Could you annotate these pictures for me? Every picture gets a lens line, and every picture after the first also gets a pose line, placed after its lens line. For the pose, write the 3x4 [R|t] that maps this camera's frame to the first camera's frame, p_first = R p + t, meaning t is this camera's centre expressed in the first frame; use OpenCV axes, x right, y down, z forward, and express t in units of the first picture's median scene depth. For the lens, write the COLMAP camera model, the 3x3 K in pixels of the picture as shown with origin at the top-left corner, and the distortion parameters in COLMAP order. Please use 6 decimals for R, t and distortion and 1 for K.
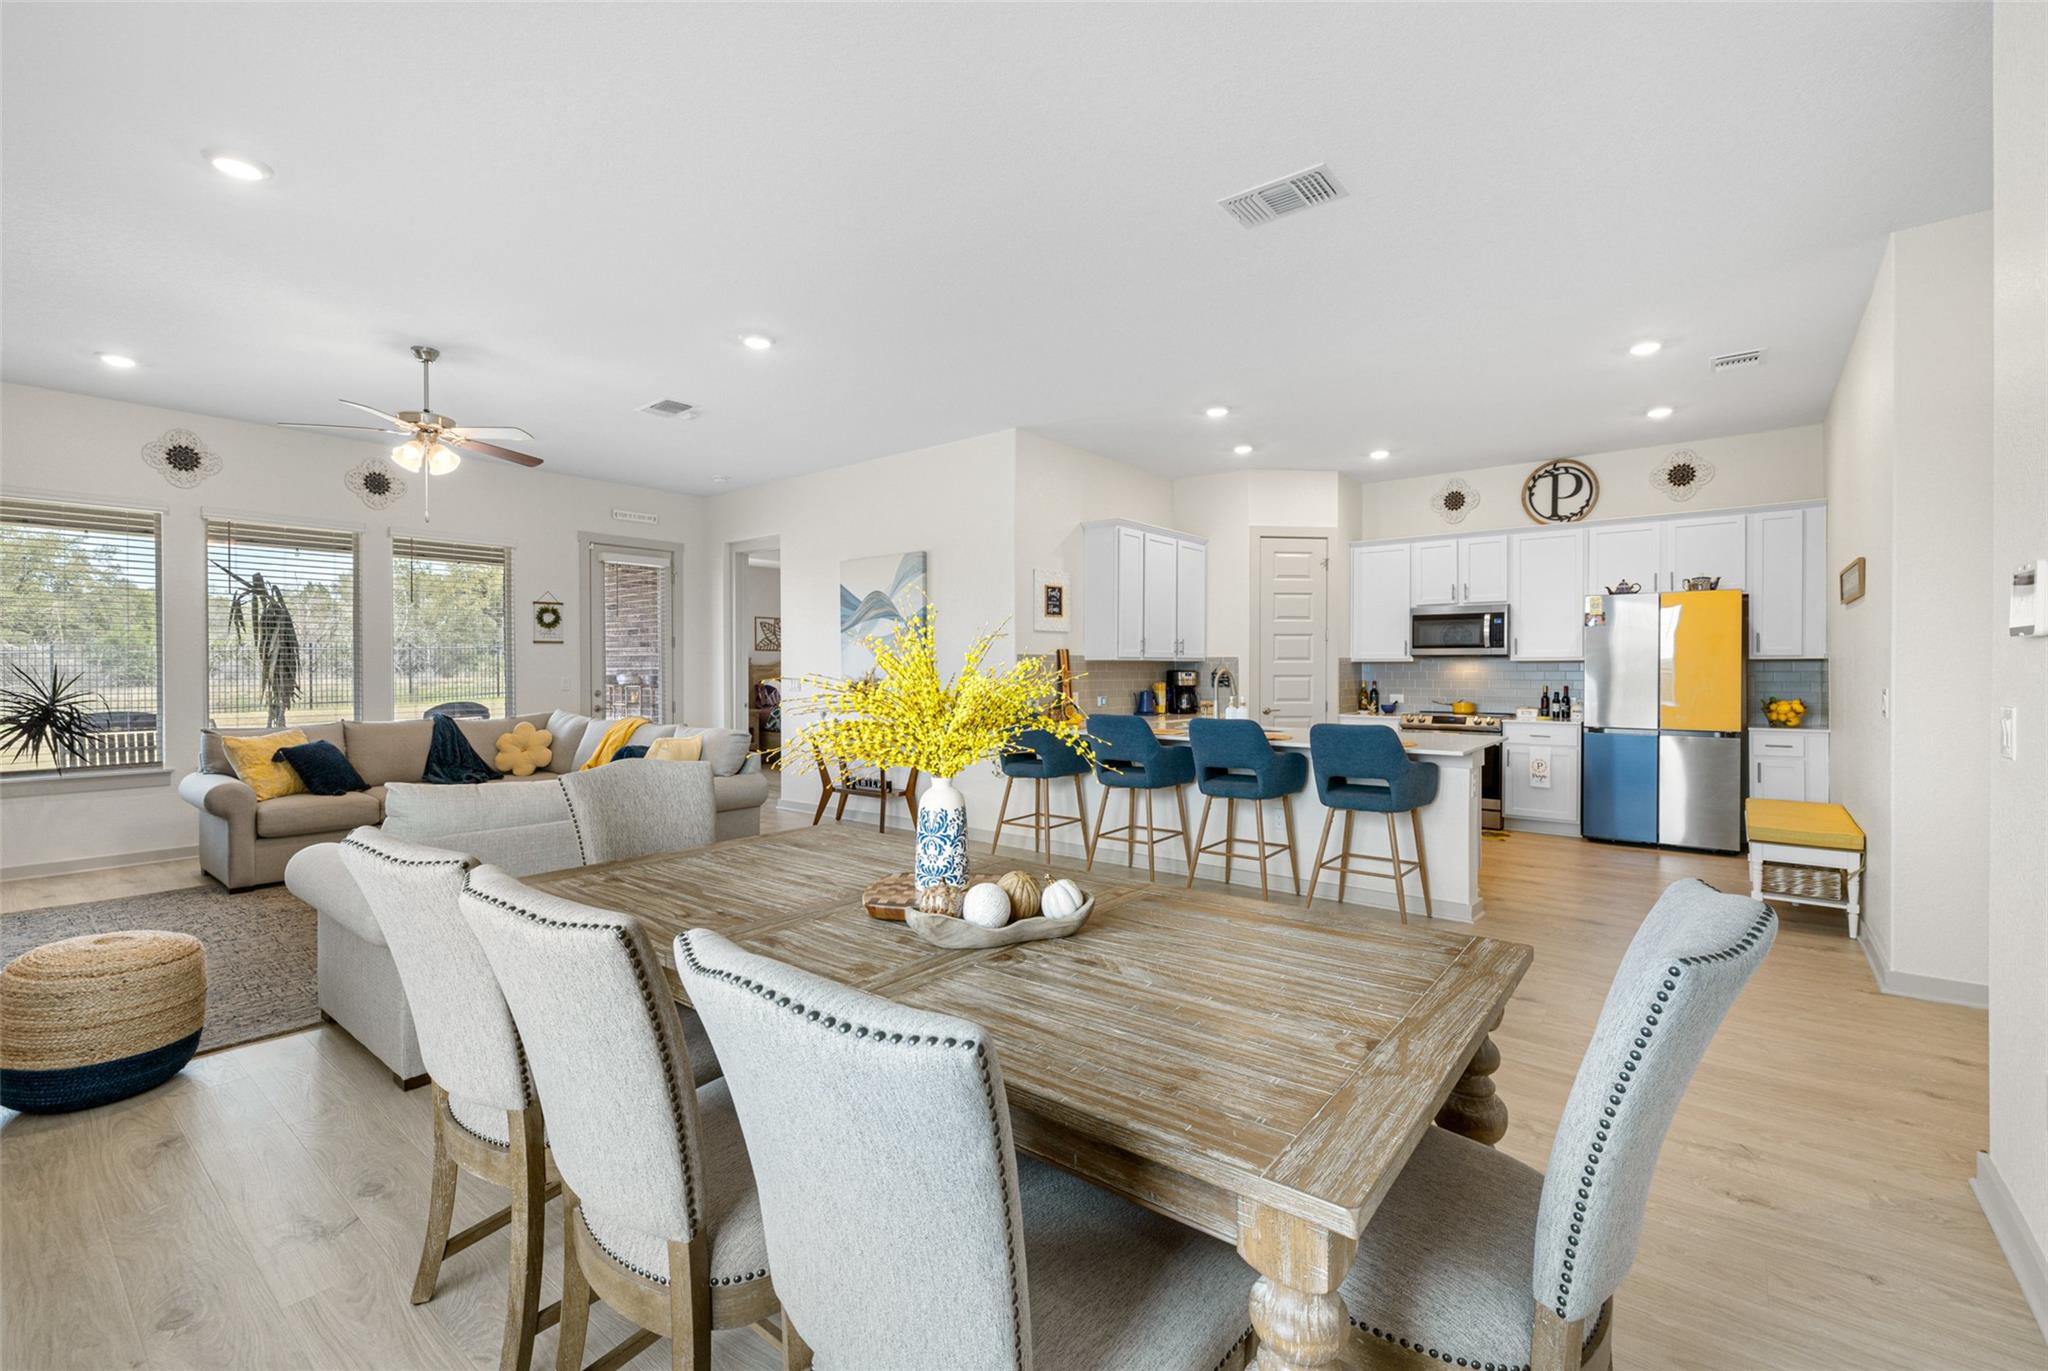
lens RADIAL K [[868.0, 0, 1034.5], [0, 868.0, 691.8], [0, 0, 1]] dist [-0.000655, -0.000021]
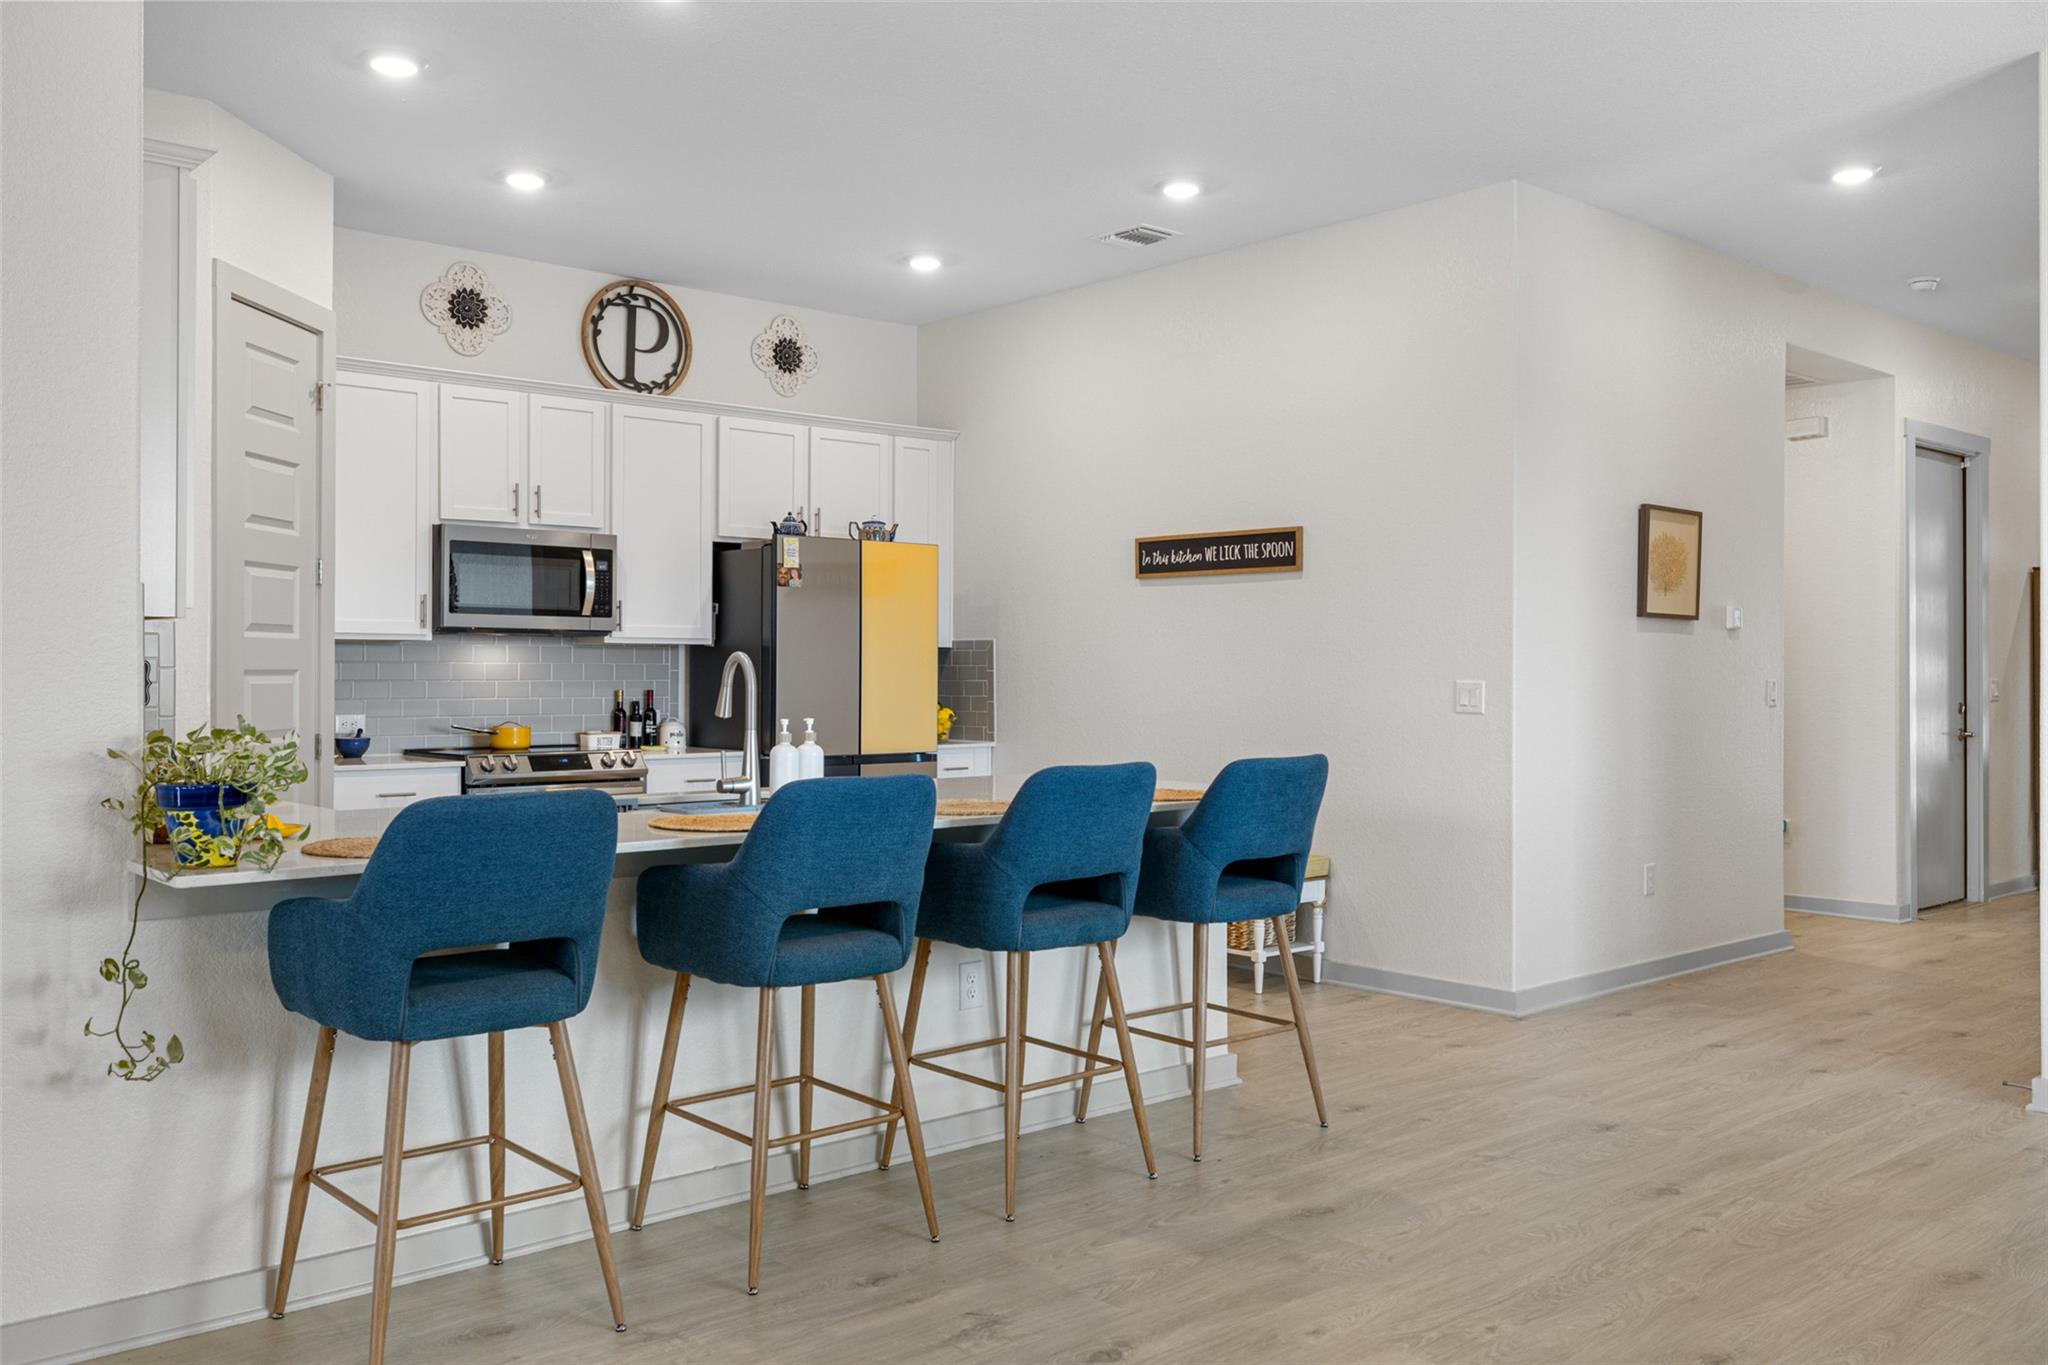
lens RADIAL K [[1801.6, 0, 1020.6], [0, 1801.6, 668.2], [0, 0, 1]] dist [0.021067, 0.006440]
pose [[0.157599, 0.003242, 0.987498, -0.487940], [0.016011, 0.999855, -0.005838, -0.010271], [-0.987373, 0.016731, 0.157524, 0.579691]]
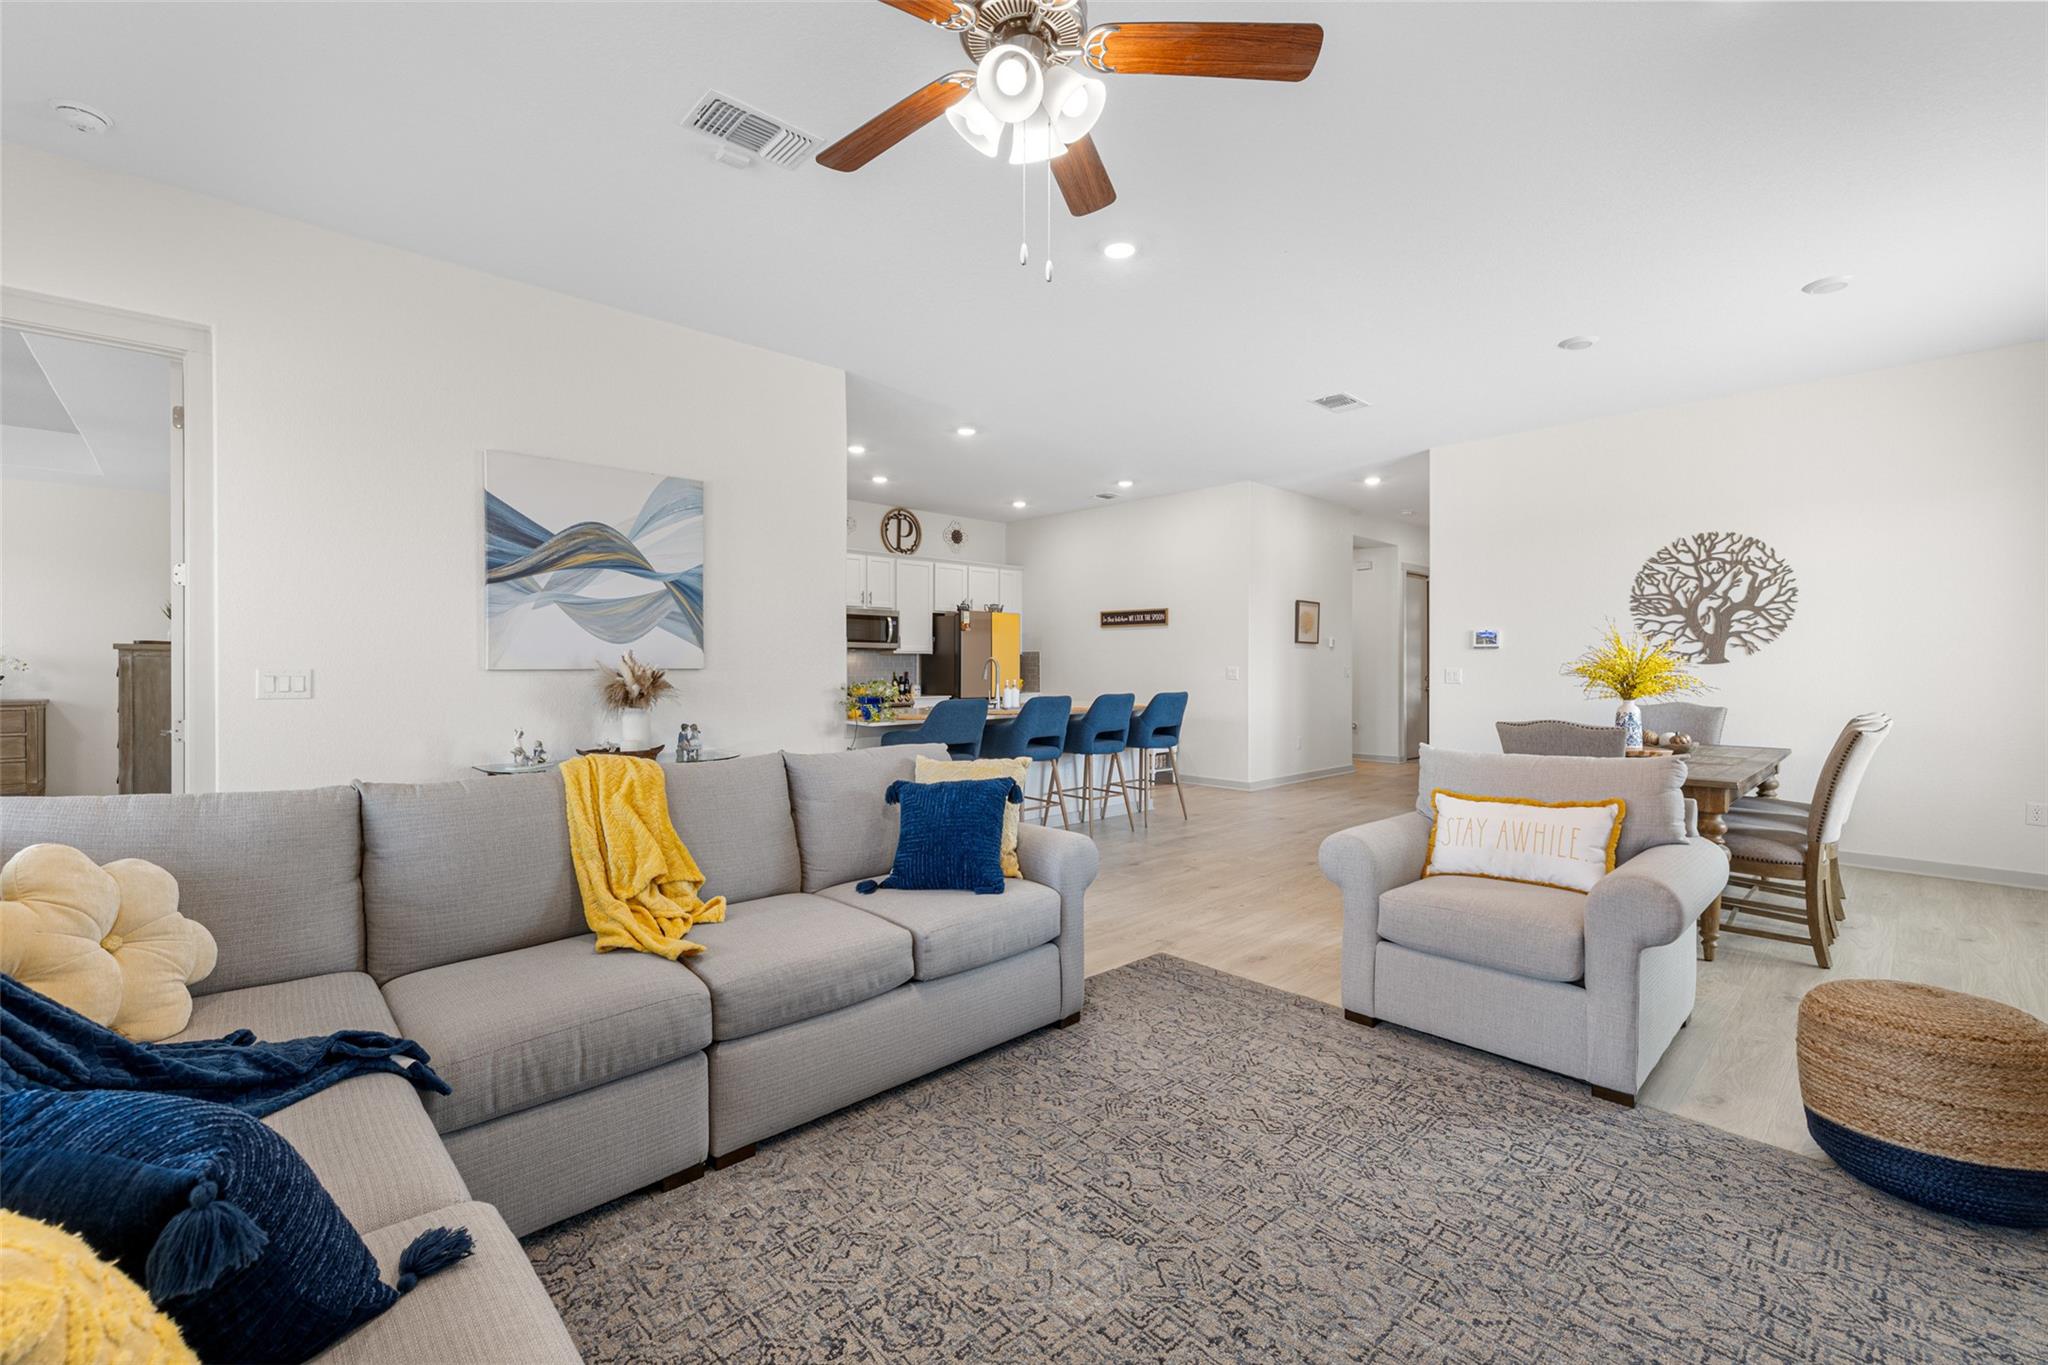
lens RADIAL K [[868.0, 0, 1035.5], [0, 868.0, 674.7], [0, 0, 1]] dist [-0.000655, -0.000021]
pose [[0.125217, -0.010115, 0.992078, -0.741967], [0.017309, 0.999818, 0.008009, -0.009654], [-0.991978, 0.016169, 0.125369, 0.615390]]
